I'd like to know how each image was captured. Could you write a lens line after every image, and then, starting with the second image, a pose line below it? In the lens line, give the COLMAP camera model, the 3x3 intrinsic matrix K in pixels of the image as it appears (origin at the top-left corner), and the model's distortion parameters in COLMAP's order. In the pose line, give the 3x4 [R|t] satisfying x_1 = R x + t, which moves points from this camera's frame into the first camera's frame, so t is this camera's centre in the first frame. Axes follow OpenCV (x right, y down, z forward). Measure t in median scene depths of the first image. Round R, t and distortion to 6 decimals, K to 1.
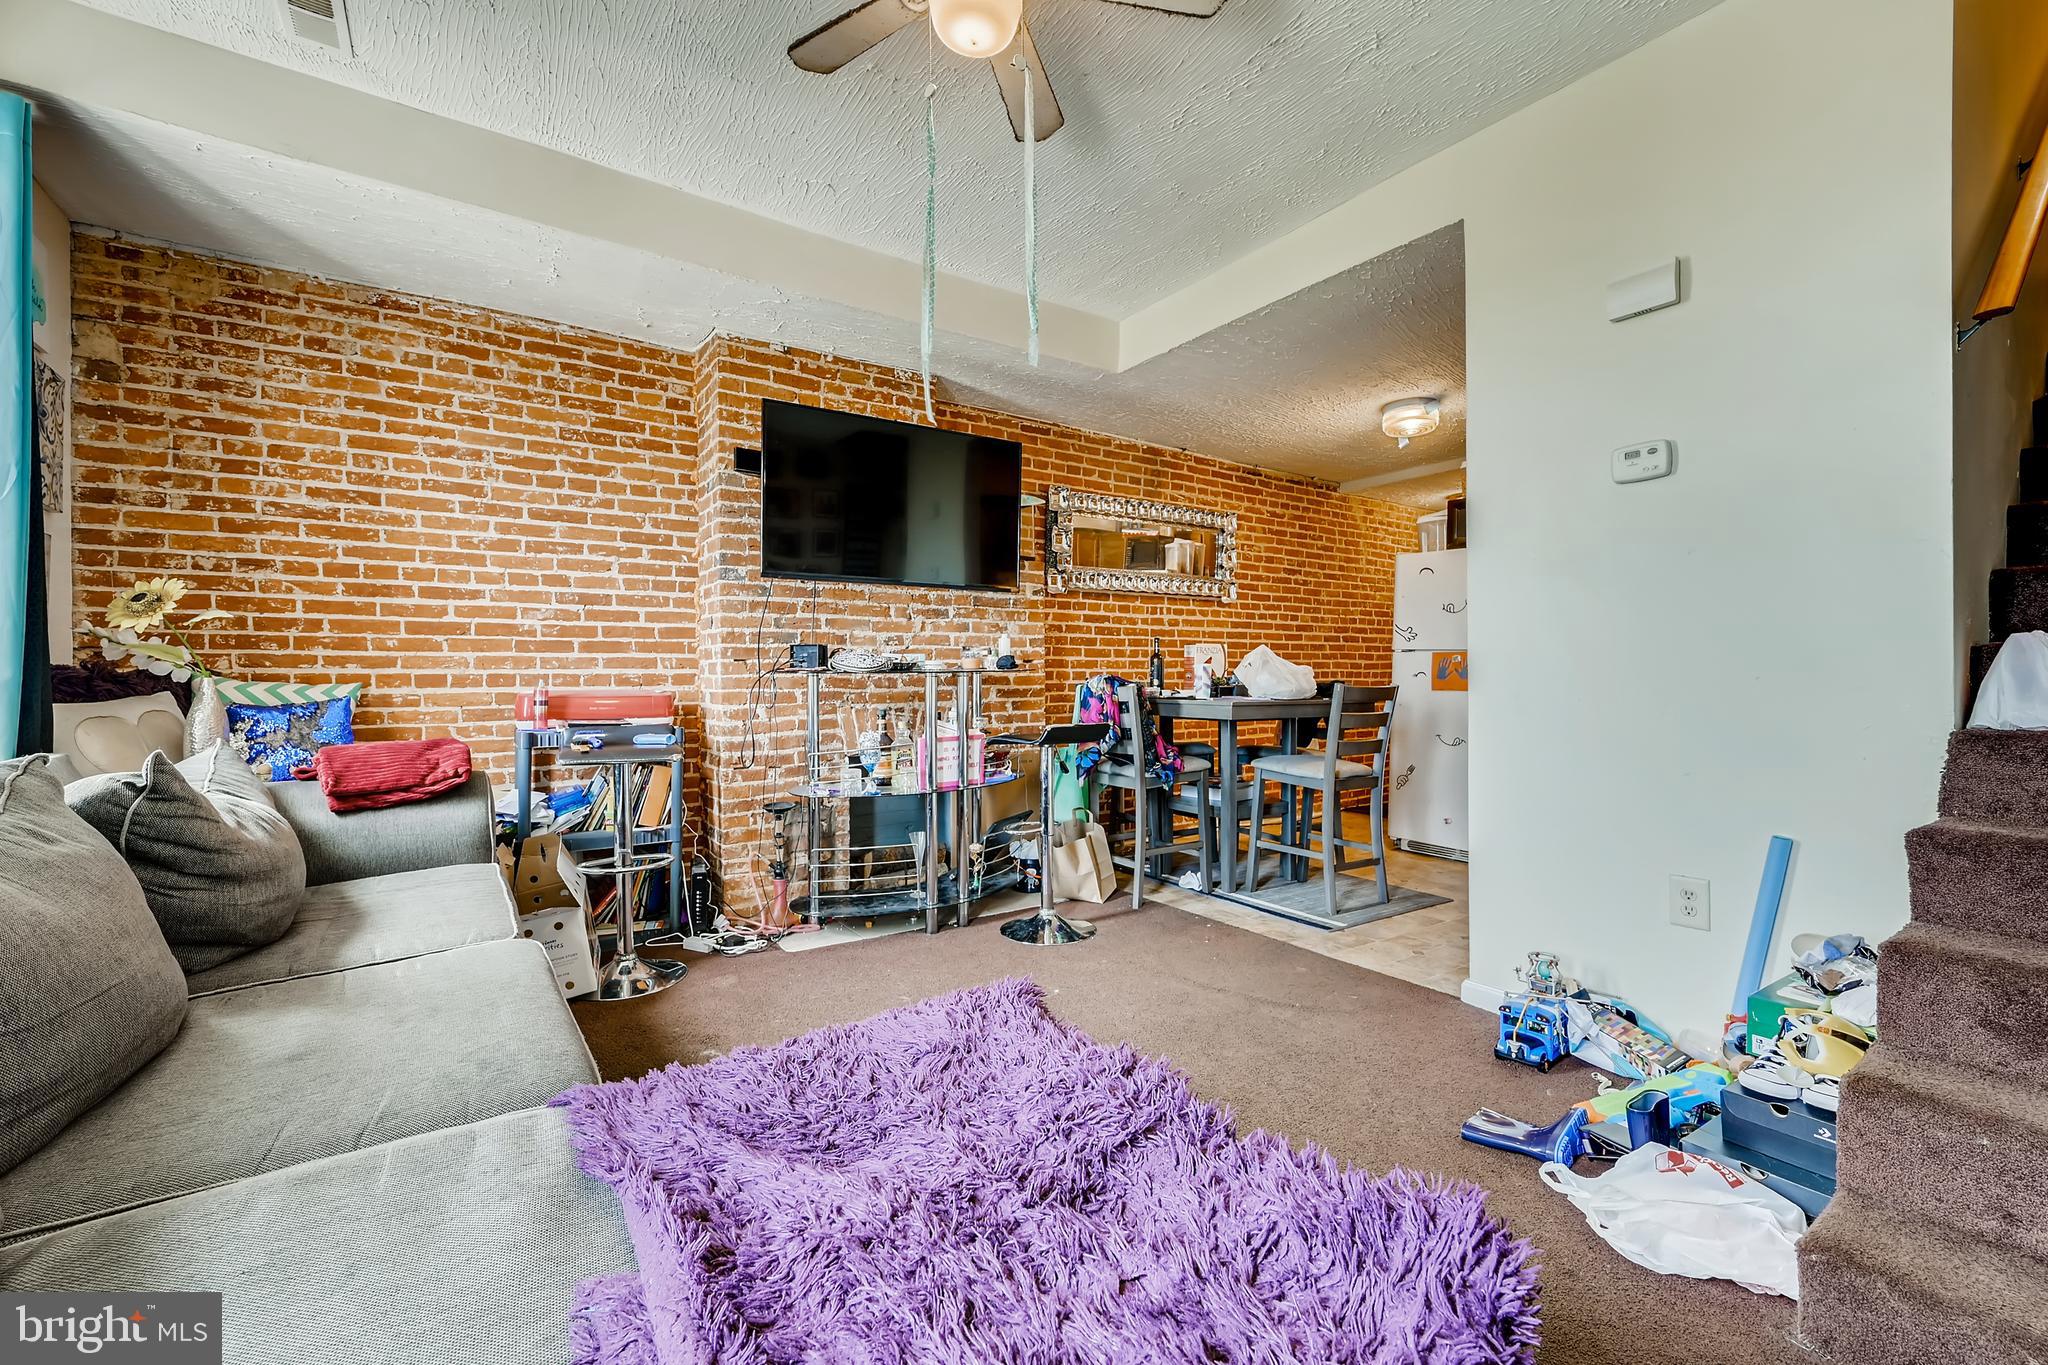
lens RADIAL K [[814.7, 0, 1024.0], [0, 814.7, 682.5], [0, 0, 1]] dist [0.000037, 0.000013]
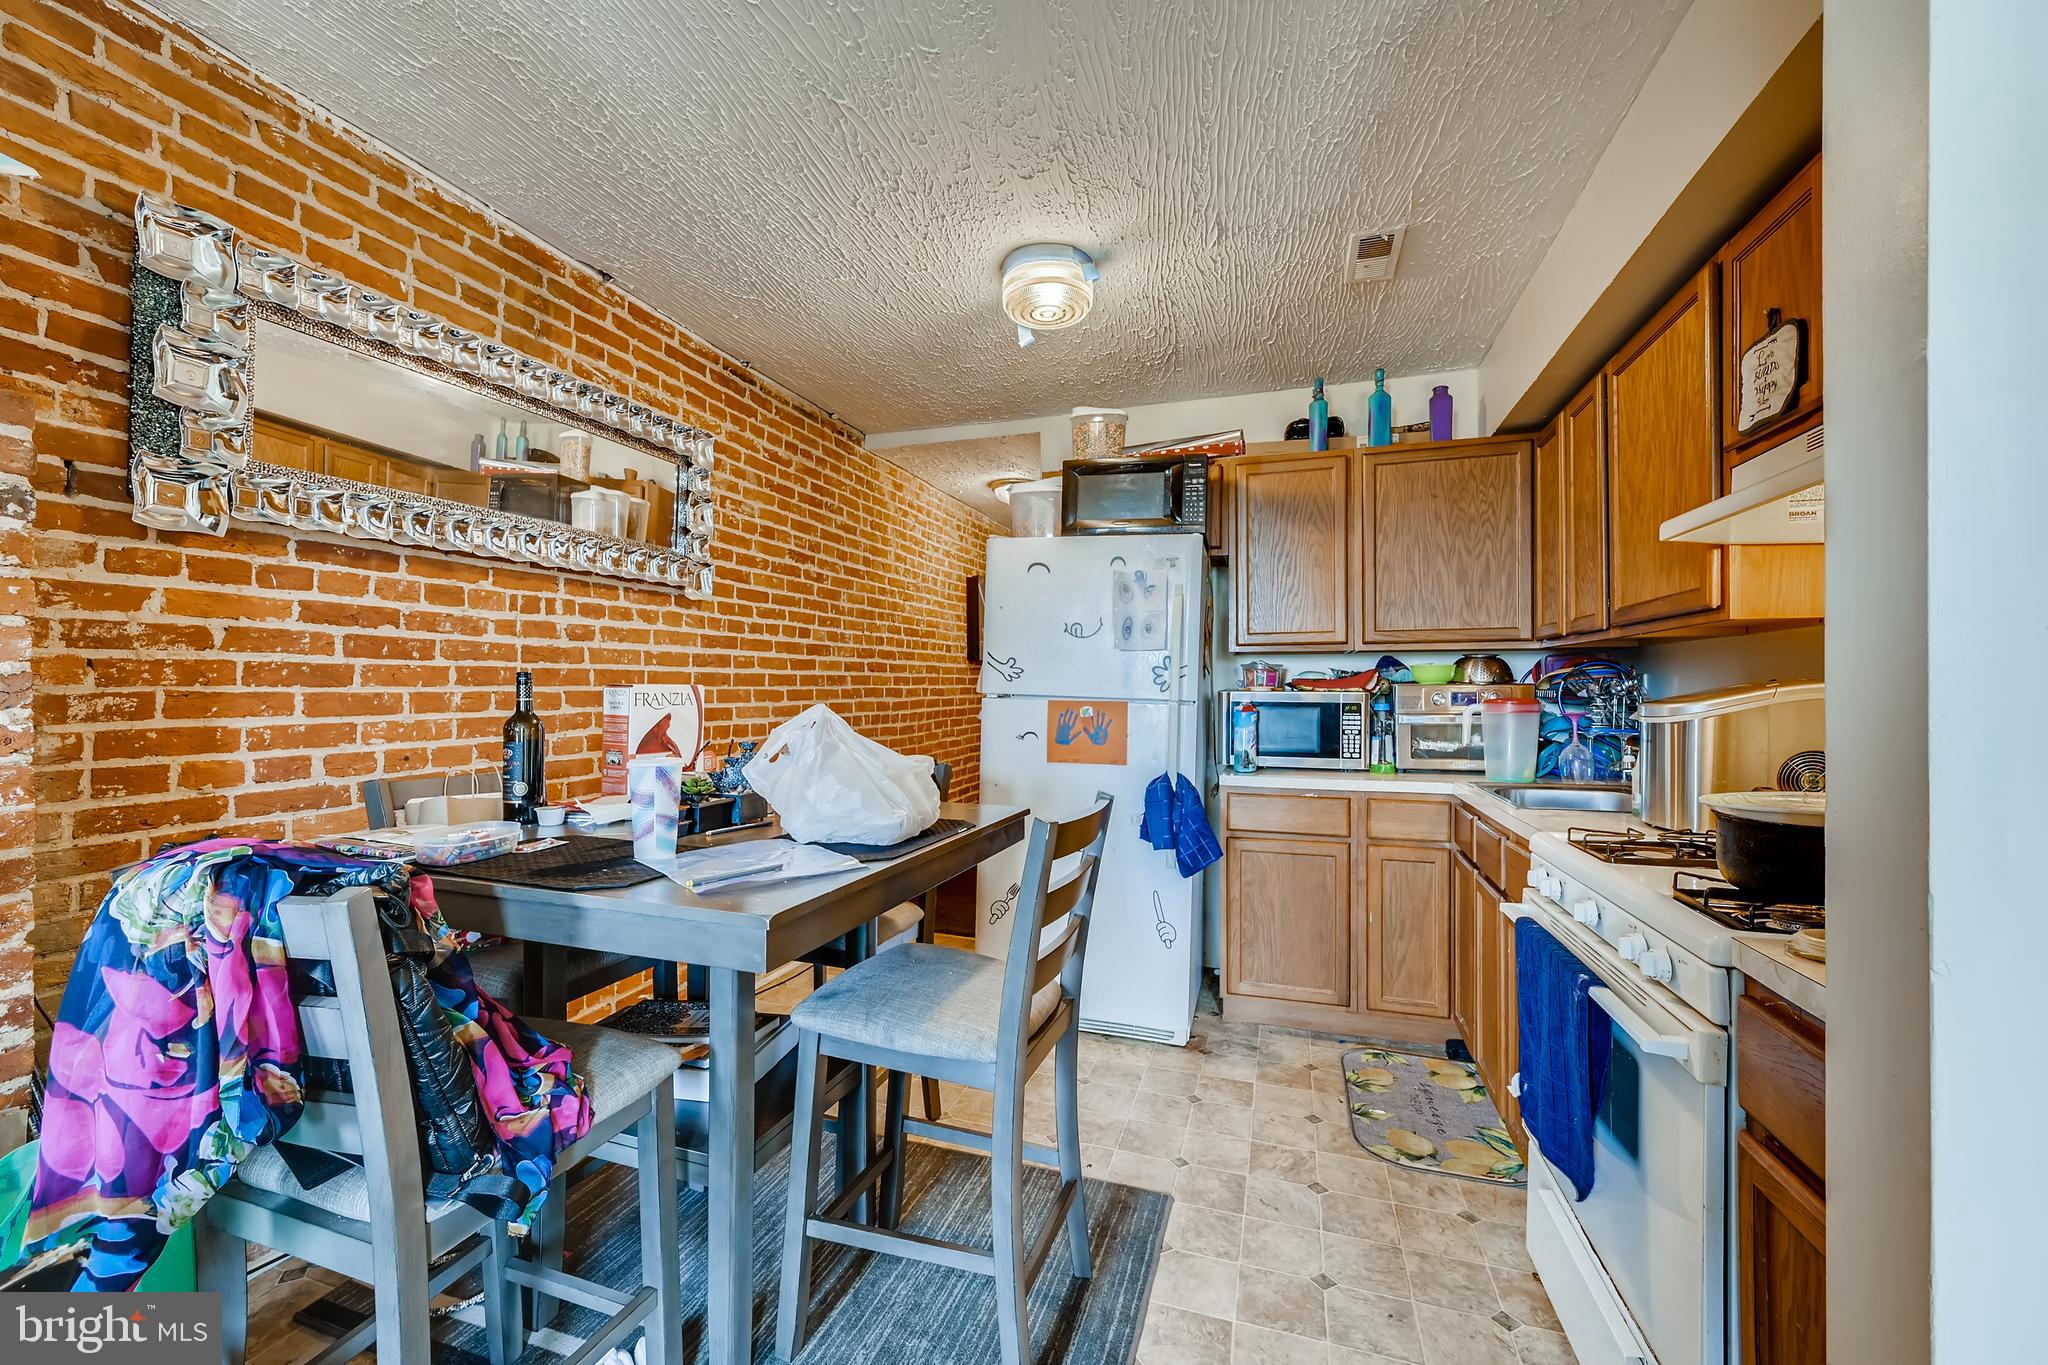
lens RADIAL K [[814.7, 0, 1024.0], [0, 814.7, 682.5], [0, 0, 1]] dist [0.000037, 0.000013]
pose [[0.789564, 0.006182, 0.613637, 0.091934], [0.002223, 0.999914, -0.012934, -0.036056], [-0.613664, 0.011576, 0.789482, 0.445069]]
